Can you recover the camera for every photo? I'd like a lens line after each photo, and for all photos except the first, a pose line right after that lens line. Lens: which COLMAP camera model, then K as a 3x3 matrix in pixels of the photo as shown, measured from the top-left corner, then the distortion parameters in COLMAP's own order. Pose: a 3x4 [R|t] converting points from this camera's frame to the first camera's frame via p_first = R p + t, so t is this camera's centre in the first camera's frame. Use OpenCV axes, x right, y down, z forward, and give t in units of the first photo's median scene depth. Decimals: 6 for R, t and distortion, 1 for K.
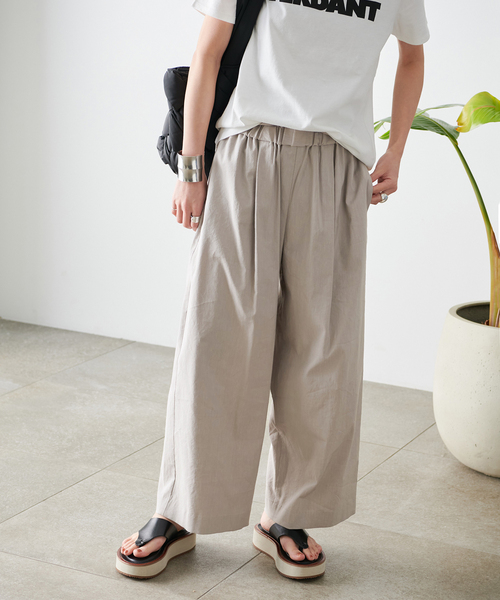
lens RADIAL K [[1568.8, 0, 236.1], [0, 1568.8, 300.9], [0, 0, 1]] dist [0.009225, 0.037650]
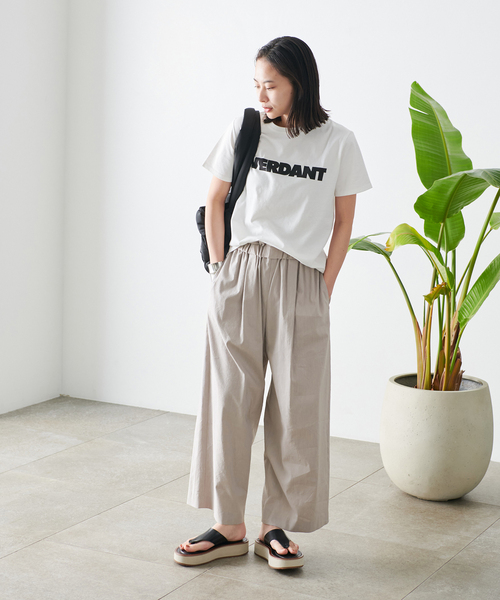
lens RADIAL K [[1497.6, 0, 267.6], [0, 1497.6, 254.1], [0, 0, 1]] dist [-0.014288, -0.028901]
pose [[0.999786, -0.011900, -0.016905, 0.052141], [0.009889, 0.993380, -0.114450, 0.047783], [0.018155, 0.114259, 0.993285, -0.342387]]
